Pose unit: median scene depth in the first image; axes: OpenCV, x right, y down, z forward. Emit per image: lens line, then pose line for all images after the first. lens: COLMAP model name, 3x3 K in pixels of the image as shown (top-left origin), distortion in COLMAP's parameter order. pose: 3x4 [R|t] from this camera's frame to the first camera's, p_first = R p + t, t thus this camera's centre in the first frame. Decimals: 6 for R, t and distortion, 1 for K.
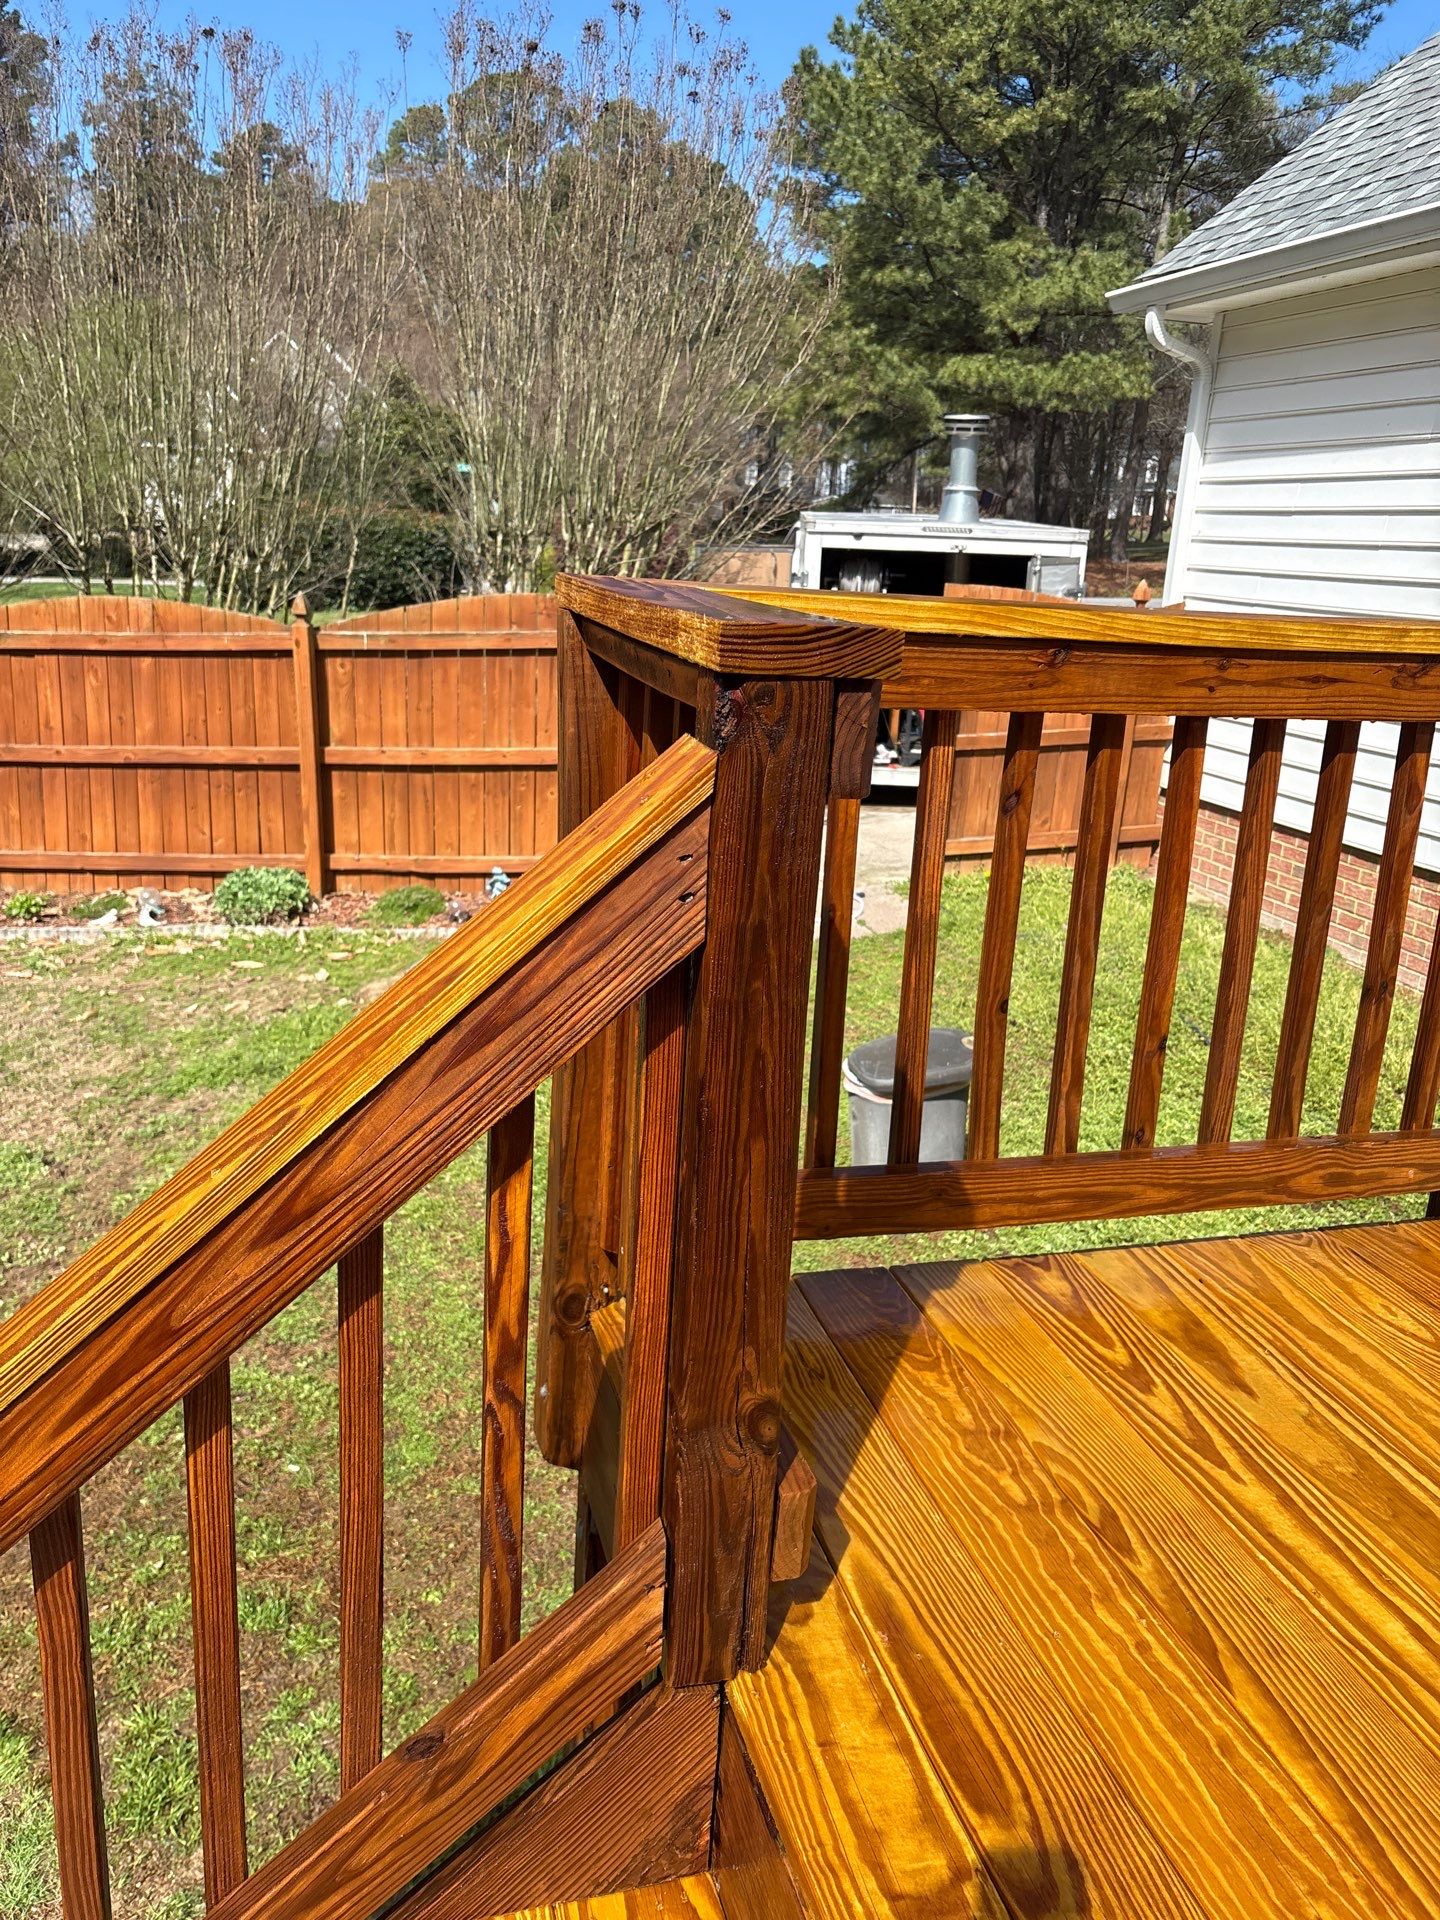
lens RADIAL K [[1448.1, 0, 718.2], [0, 1448.1, 930.9], [0, 0, 1]] dist [0.040923, -0.040506]
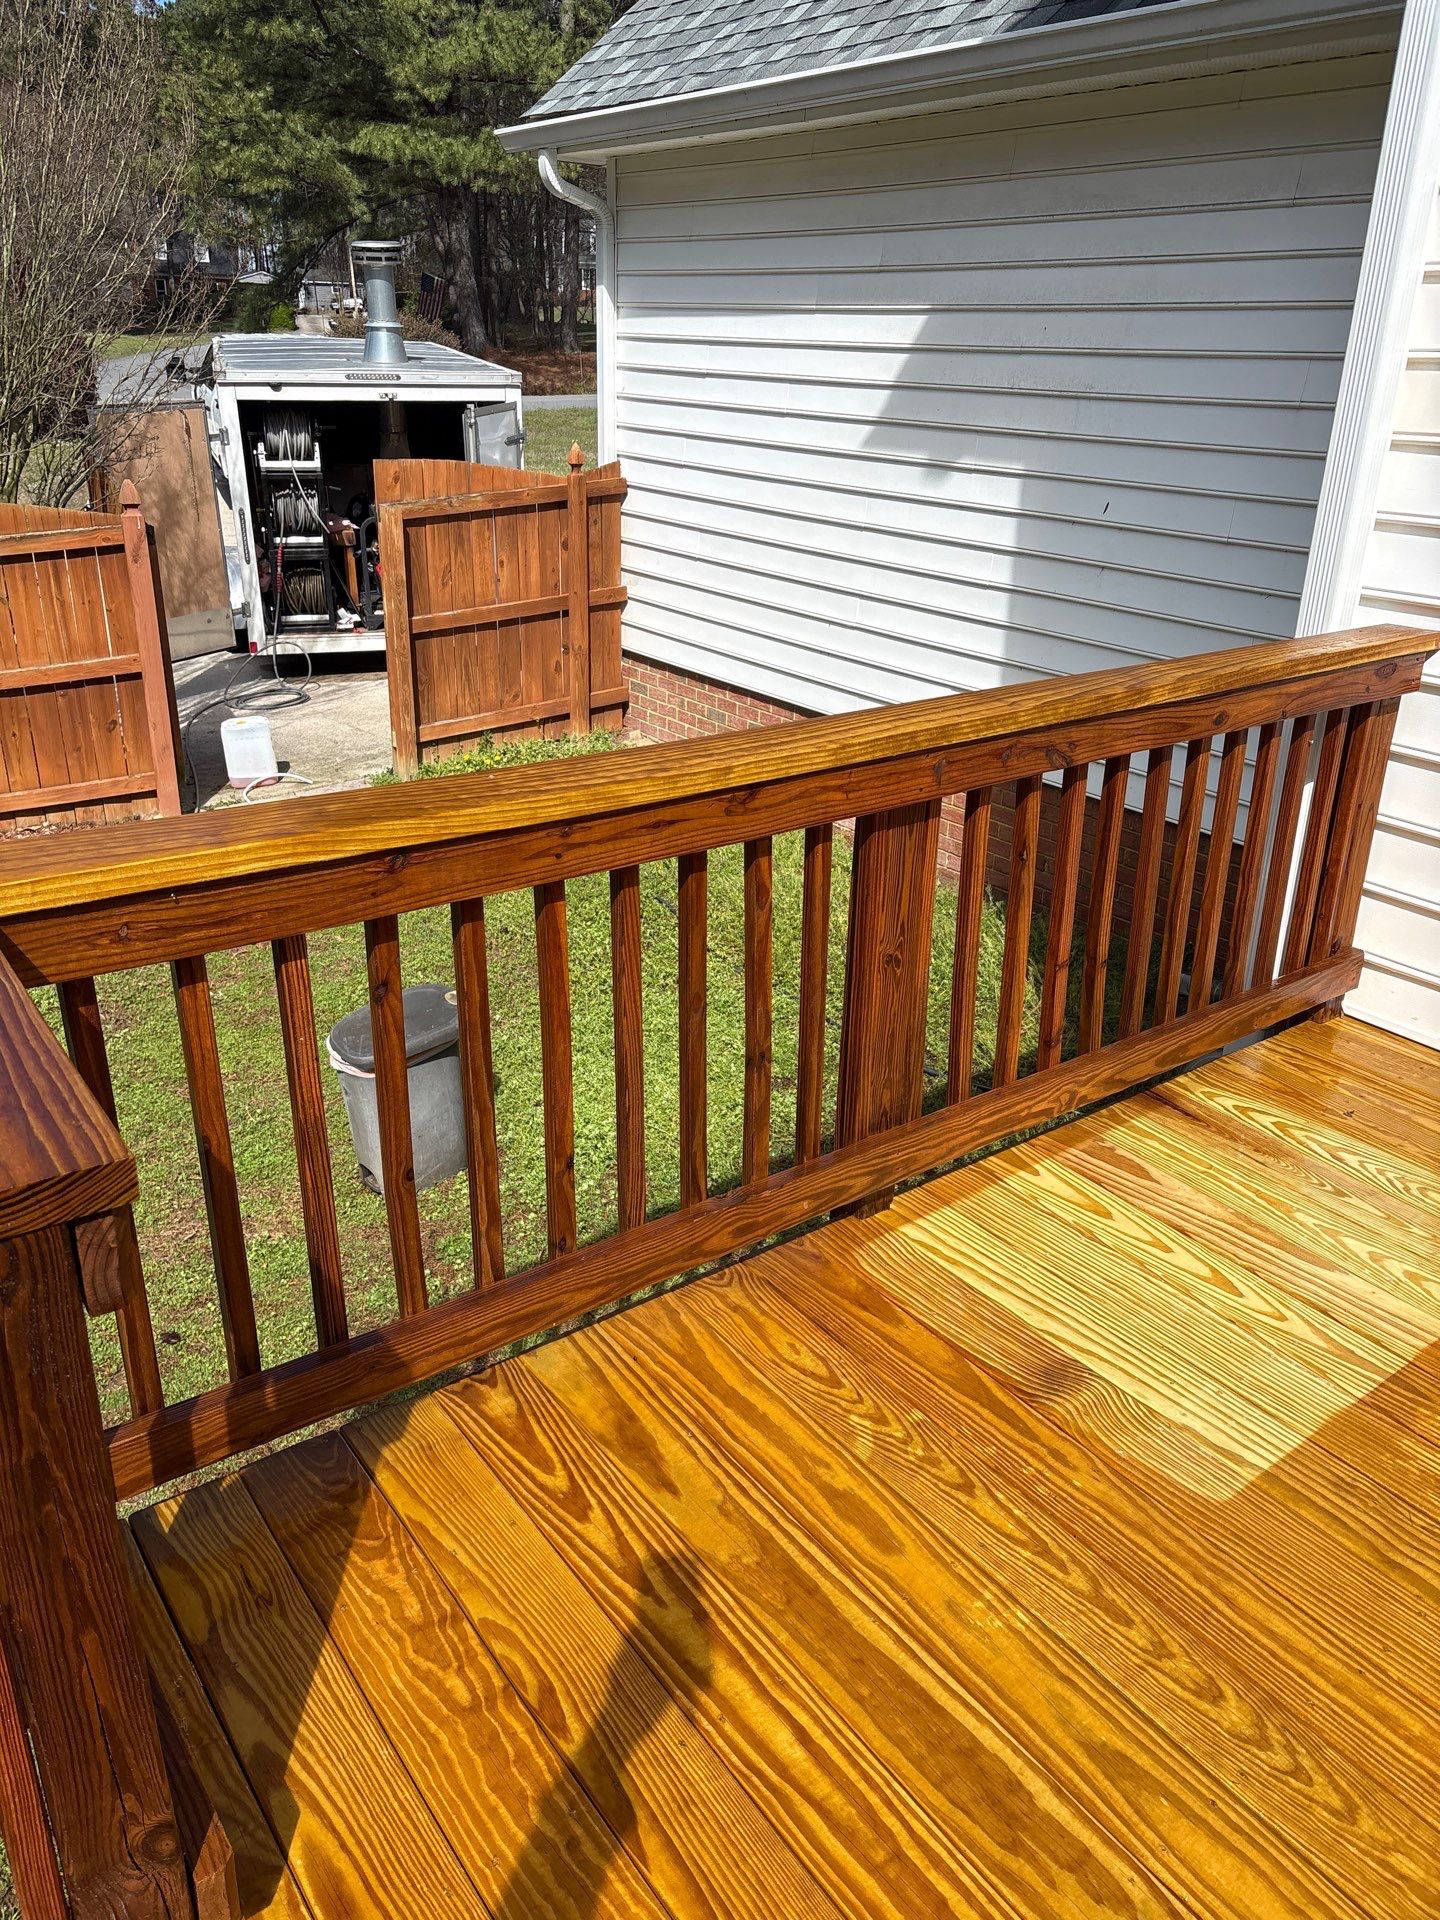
lens RADIAL K [[1448.1, 0, 736.7], [0, 1448.1, 949.2], [0, 0, 1]] dist [0.040923, -0.040506]
pose [[0.934208, -0.164903, 0.316325, 0.112797], [0.118211, 0.979745, 0.161635, -0.231664], [-0.336572, -0.113608, 0.934779, -0.003870]]
